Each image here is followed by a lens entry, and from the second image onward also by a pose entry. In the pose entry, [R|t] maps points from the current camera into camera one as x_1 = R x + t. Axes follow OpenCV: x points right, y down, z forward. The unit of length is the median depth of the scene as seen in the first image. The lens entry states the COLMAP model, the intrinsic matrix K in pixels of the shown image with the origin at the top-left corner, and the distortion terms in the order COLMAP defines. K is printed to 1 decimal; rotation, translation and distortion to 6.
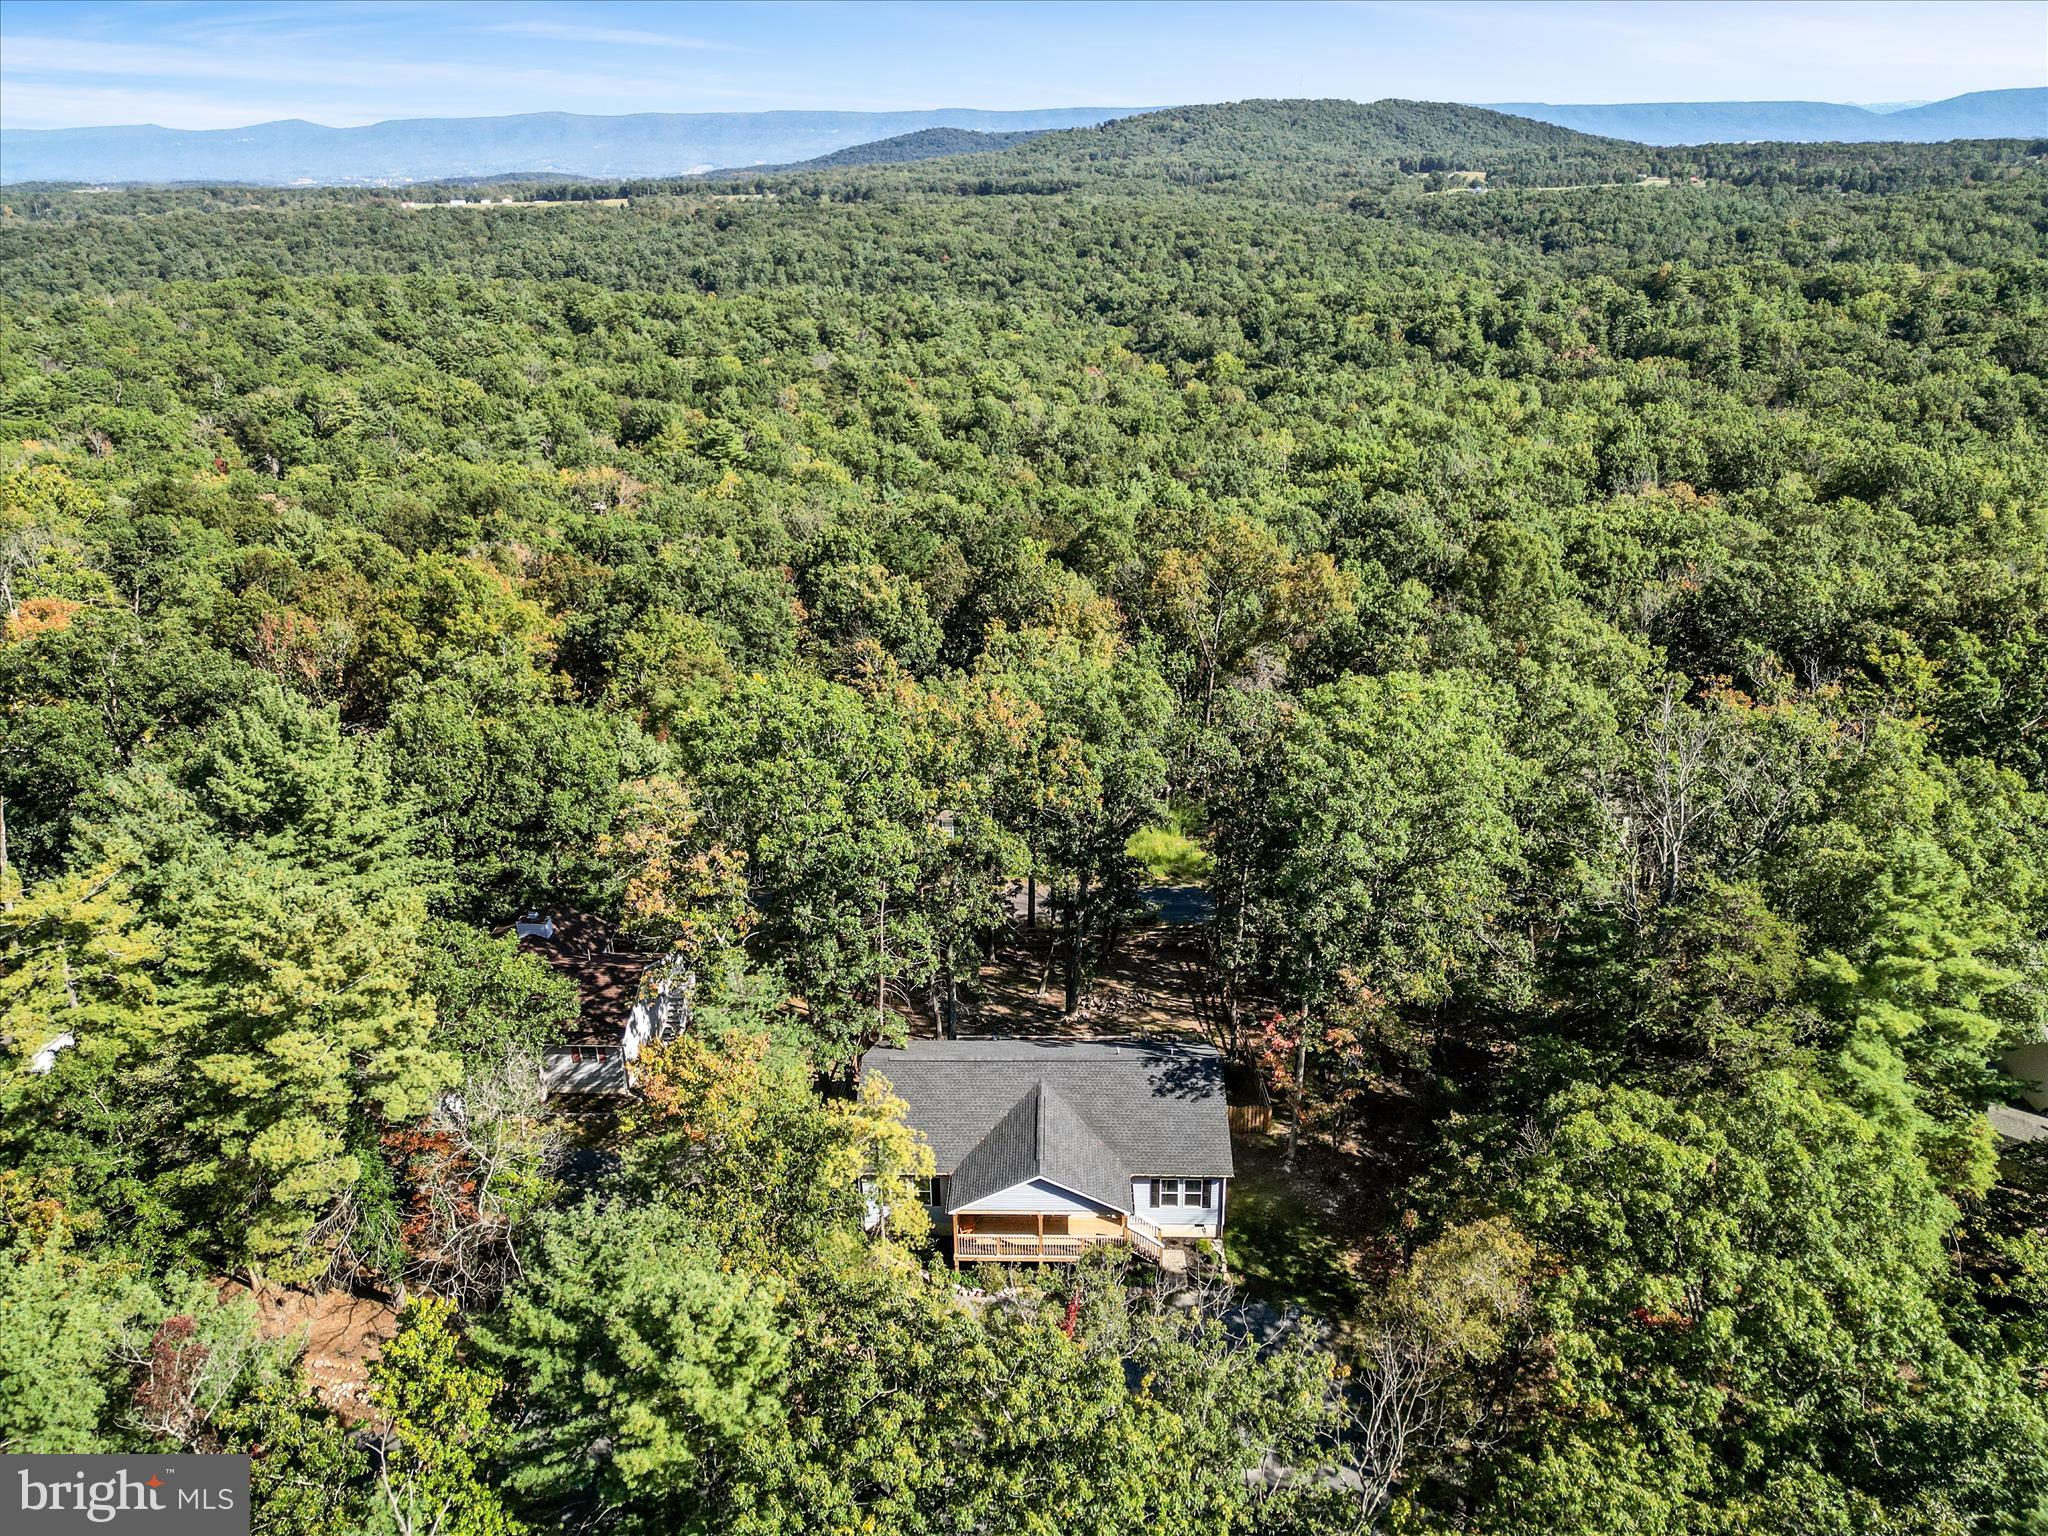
lens RADIAL K [[1465.2, 0, 1024.0], [0, 1465.2, 768.0], [0, 0, 1]] dist [0.045649, -0.000434]
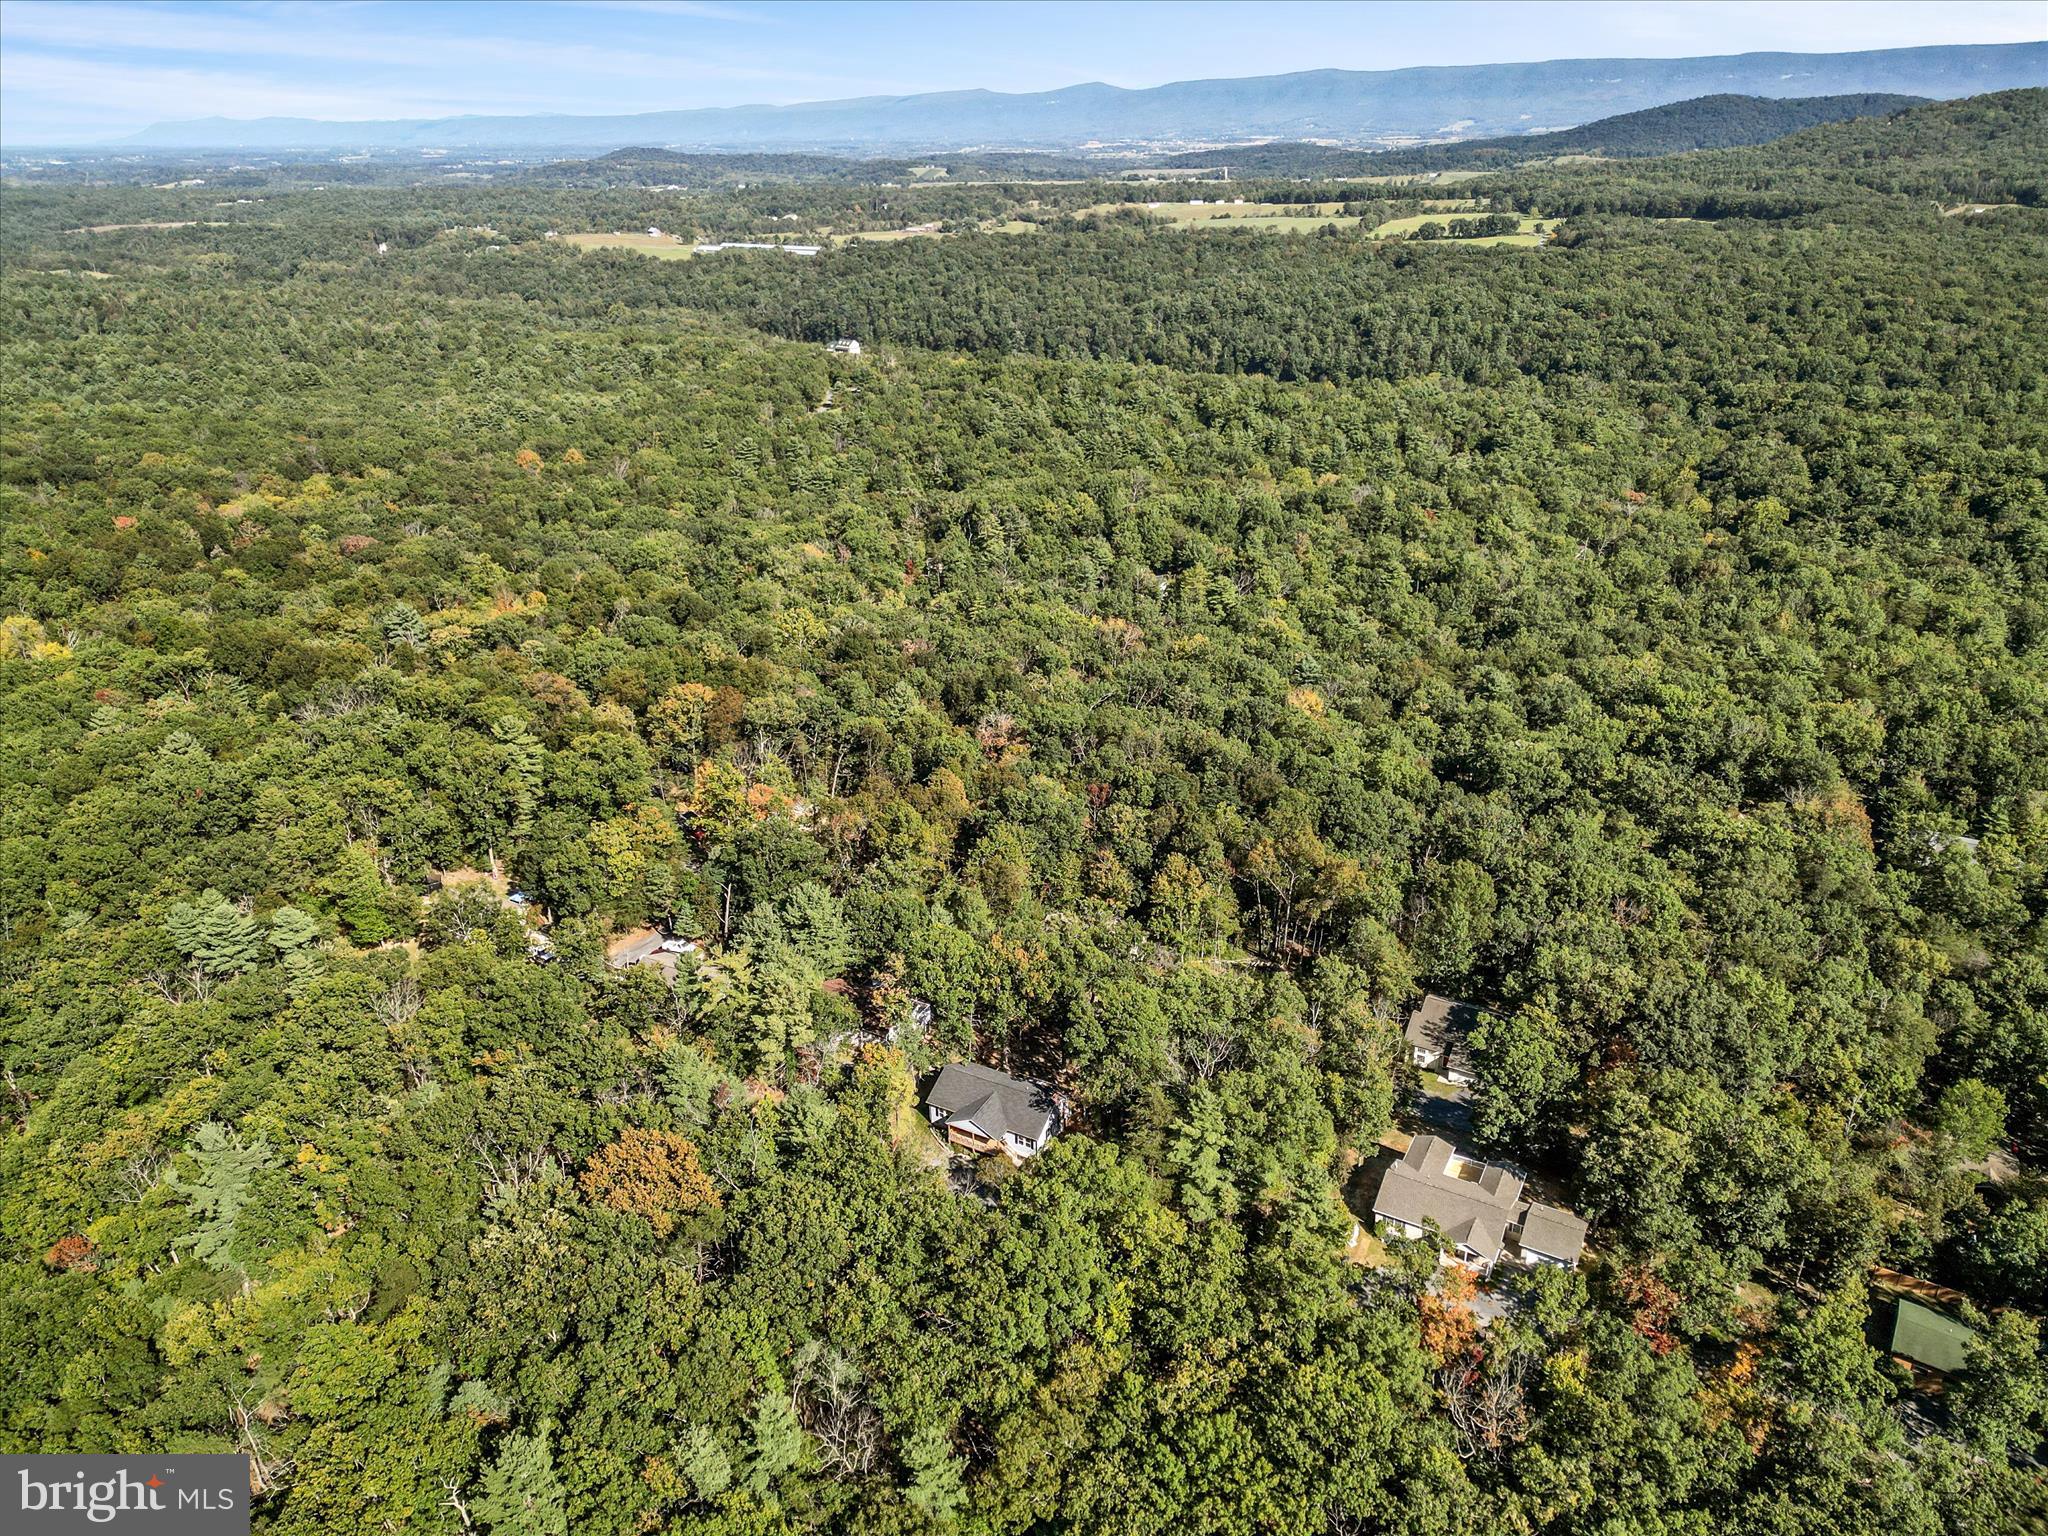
lens RADIAL K [[1906.9, 0, 1024.0], [0, 1906.9, 768.0], [0, 0, 1]] dist [0.009924, 0.006281]
pose [[0.867437, 0.204114, -0.453752, 0.353544], [-0.163672, 0.978283, 0.127175, -0.193165], [0.469856, -0.036049, 0.882006, -0.486299]]
